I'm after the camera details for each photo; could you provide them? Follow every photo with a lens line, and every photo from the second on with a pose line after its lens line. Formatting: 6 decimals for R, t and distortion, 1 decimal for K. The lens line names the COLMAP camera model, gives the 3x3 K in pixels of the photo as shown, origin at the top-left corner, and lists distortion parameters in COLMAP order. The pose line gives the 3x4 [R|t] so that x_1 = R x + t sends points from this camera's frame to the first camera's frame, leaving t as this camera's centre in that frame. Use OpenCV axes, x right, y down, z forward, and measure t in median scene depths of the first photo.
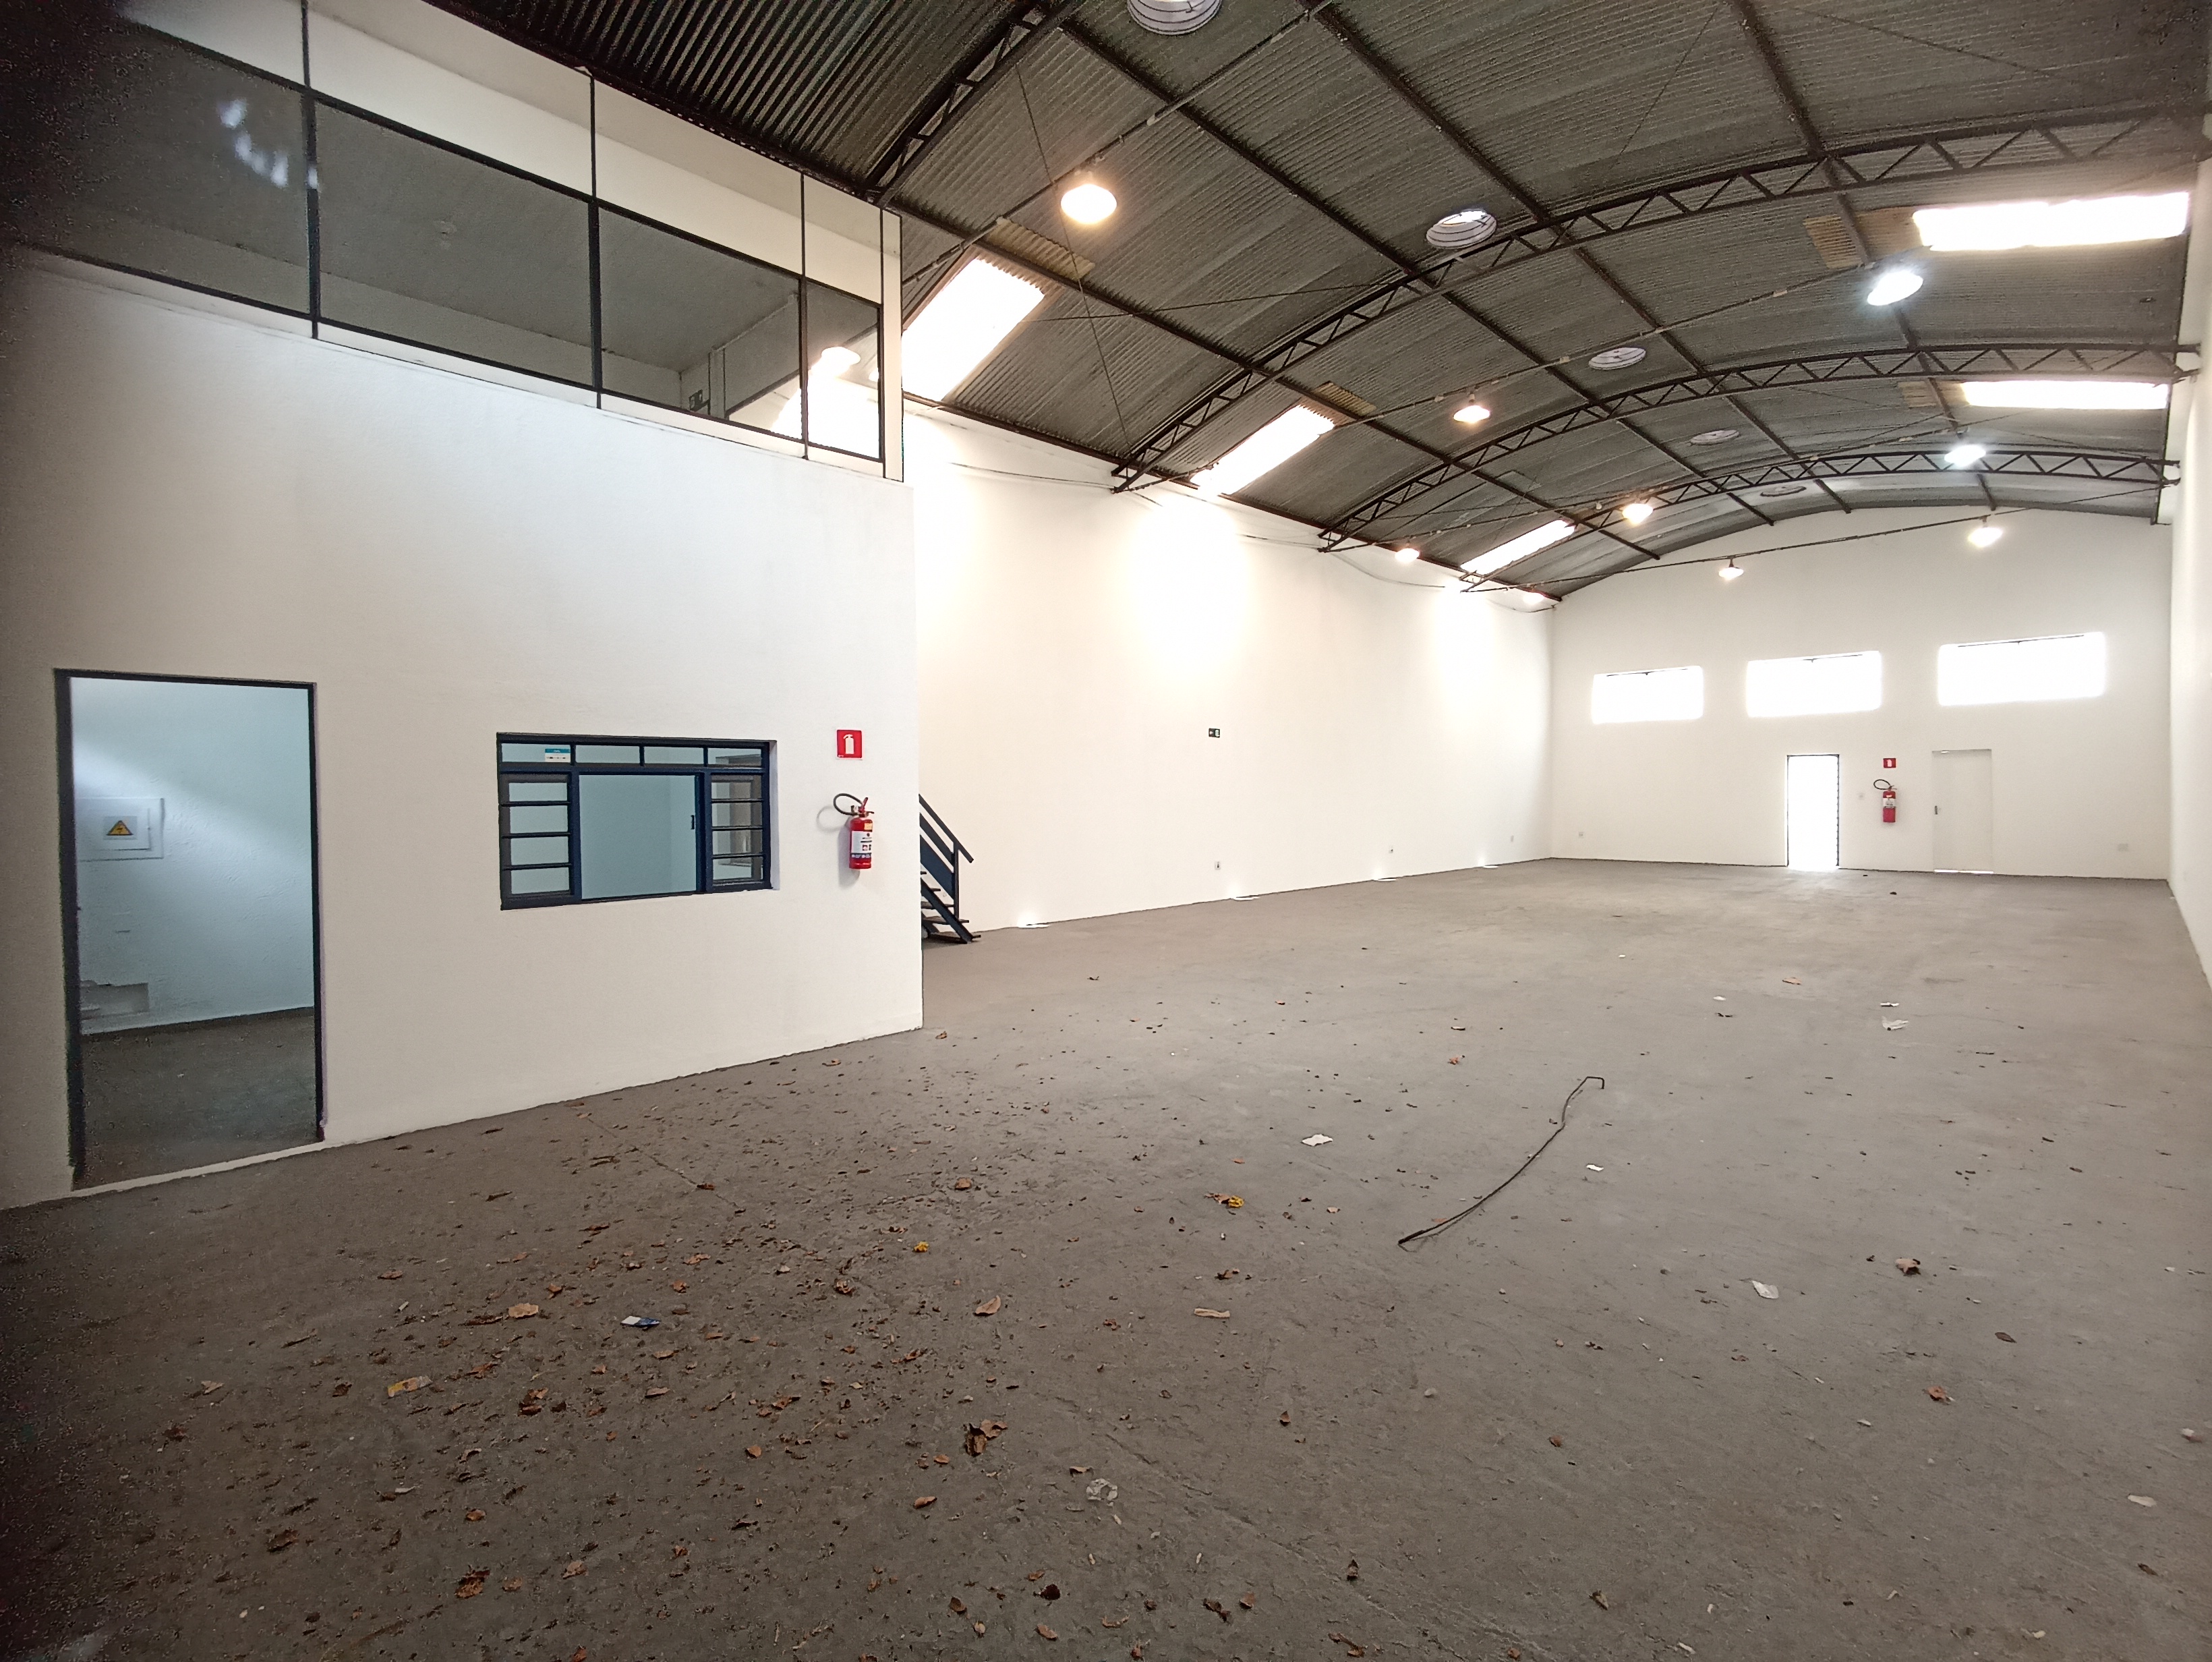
lens RADIAL K [[1041.8, 0, 1095.8], [0, 1041.8, 825.6], [0, 0, 1]] dist [-0.009785, -0.000397]
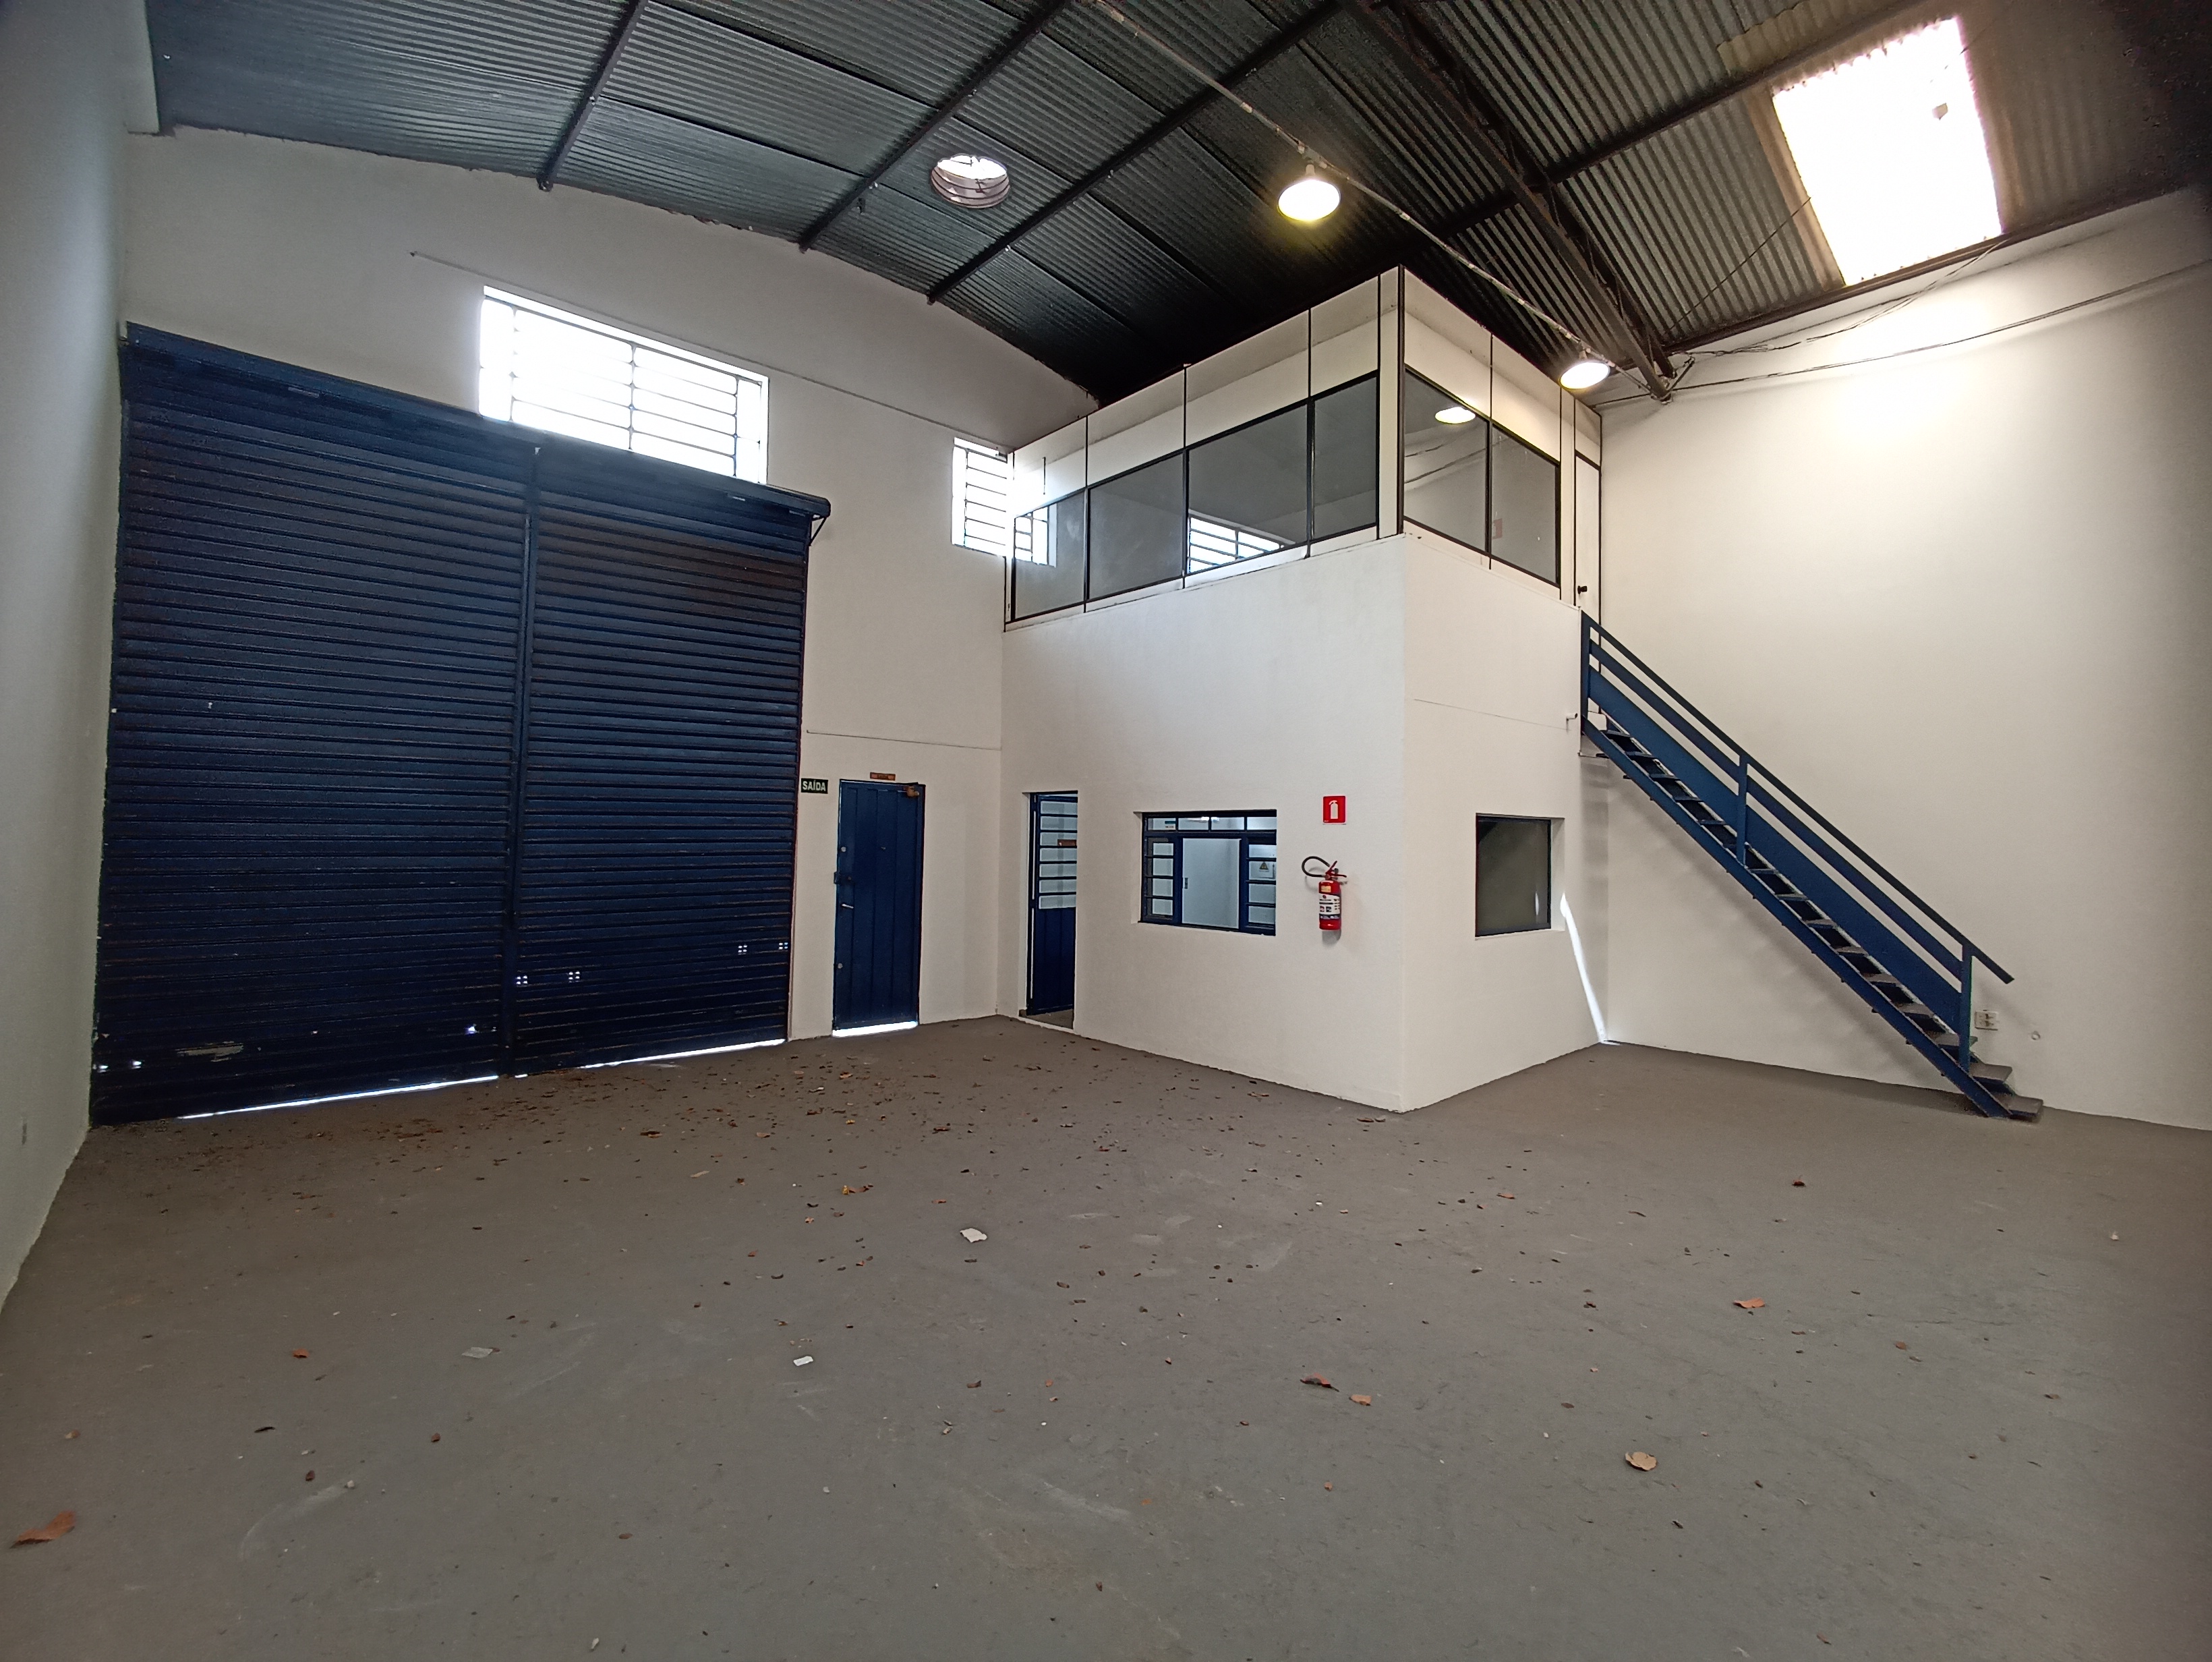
lens RADIAL K [[1041.8, 0, 1095.8], [0, 1041.8, 825.6], [0, 0, 1]] dist [-0.009785, -0.000397]
pose [[-0.090917, -0.002182, -0.995856, 0.835720], [-0.040133, 0.999193, 0.001474, -0.054459], [0.995049, 0.040101, -0.090931, 0.864106]]
